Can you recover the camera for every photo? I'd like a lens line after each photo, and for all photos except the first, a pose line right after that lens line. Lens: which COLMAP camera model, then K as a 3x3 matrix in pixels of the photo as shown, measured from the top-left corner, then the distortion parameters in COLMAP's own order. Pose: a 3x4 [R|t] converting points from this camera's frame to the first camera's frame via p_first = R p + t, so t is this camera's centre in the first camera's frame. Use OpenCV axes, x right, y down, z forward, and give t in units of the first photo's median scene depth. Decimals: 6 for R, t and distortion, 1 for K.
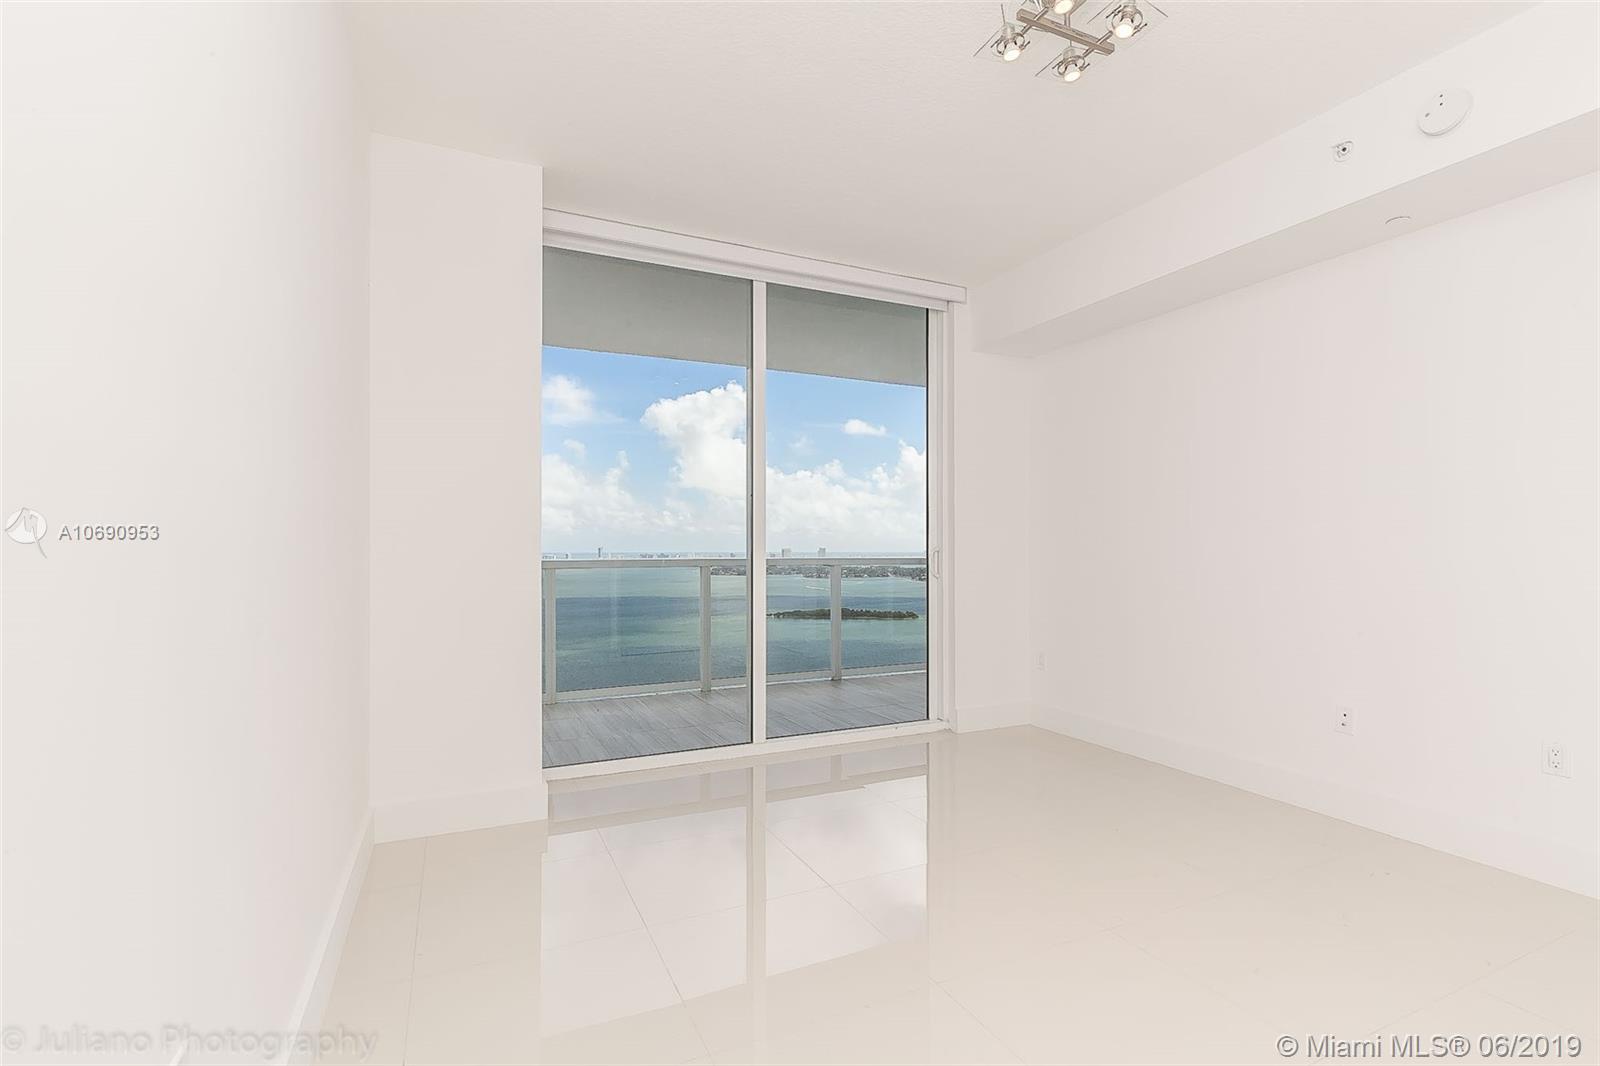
lens RADIAL K [[747.4, 0, 786.1], [0, 747.4, 545.8], [0, 0, 1]] dist [-0.010753, -0.002865]
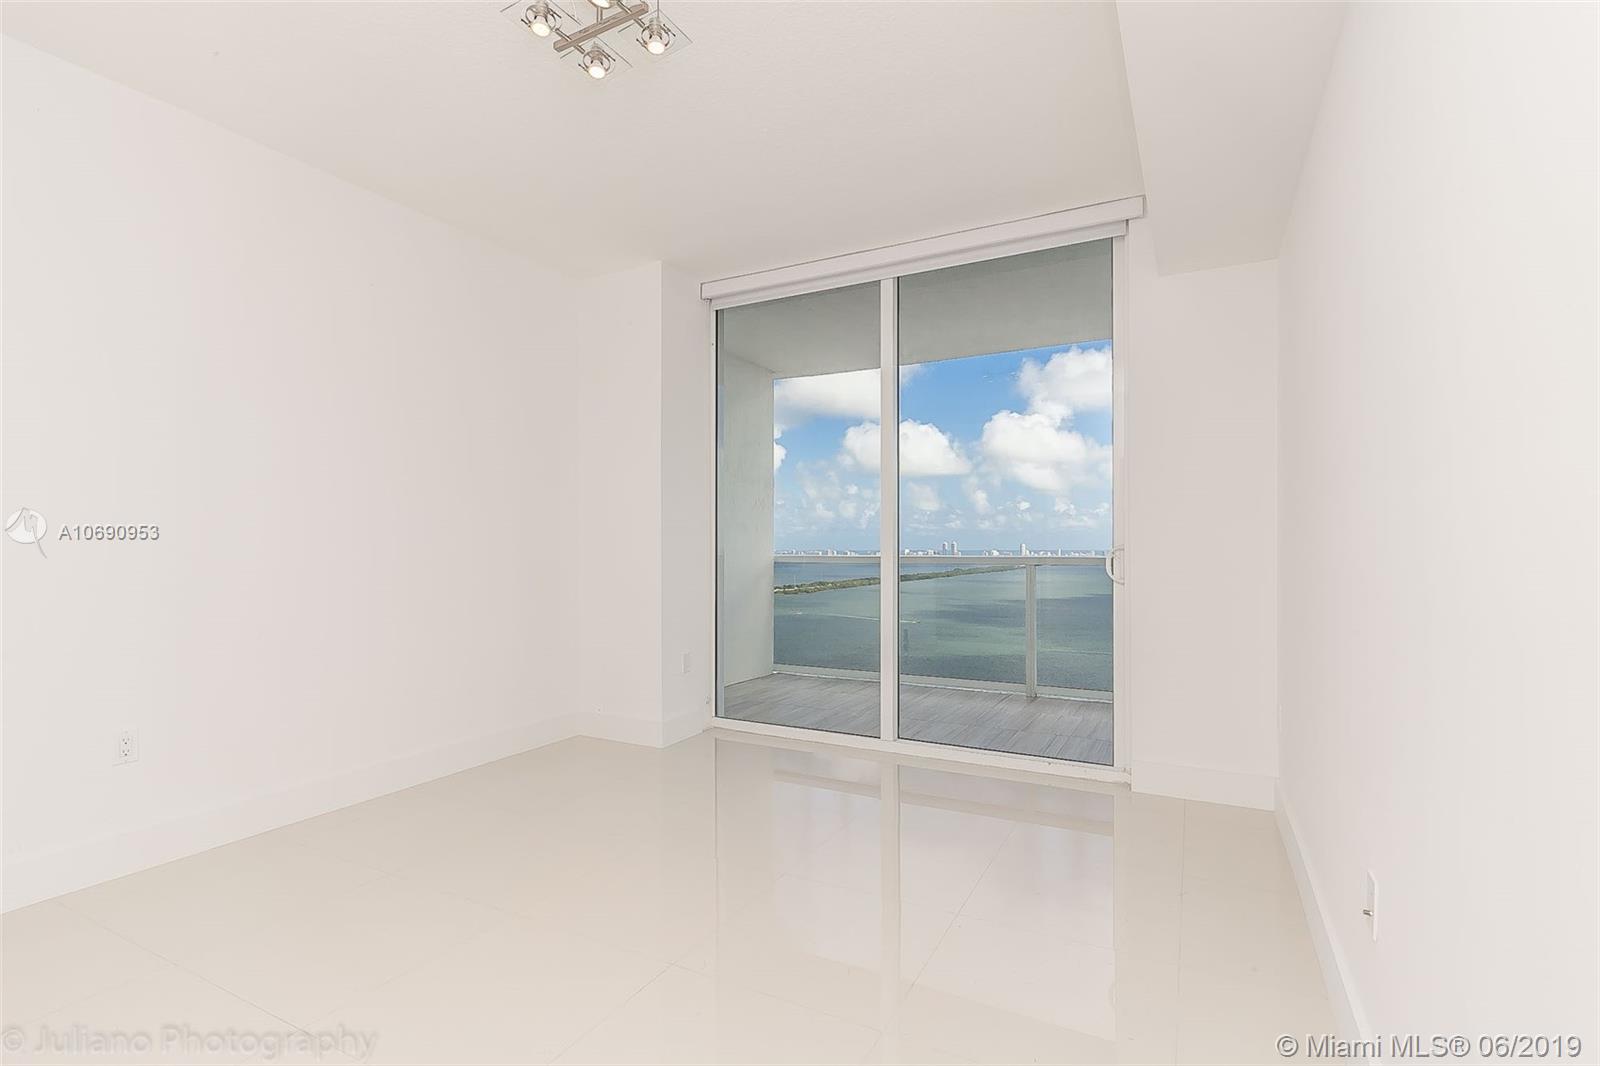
lens RADIAL K [[747.4, 0, 851.7], [0, 747.4, 536.4], [0, 0, 1]] dist [-0.010753, -0.002865]
pose [[0.607258, -0.008031, -0.794464, 0.741724], [0.001155, 0.999957, -0.009226, 0.001041], [0.794504, 0.004685, 0.607241, 0.360070]]
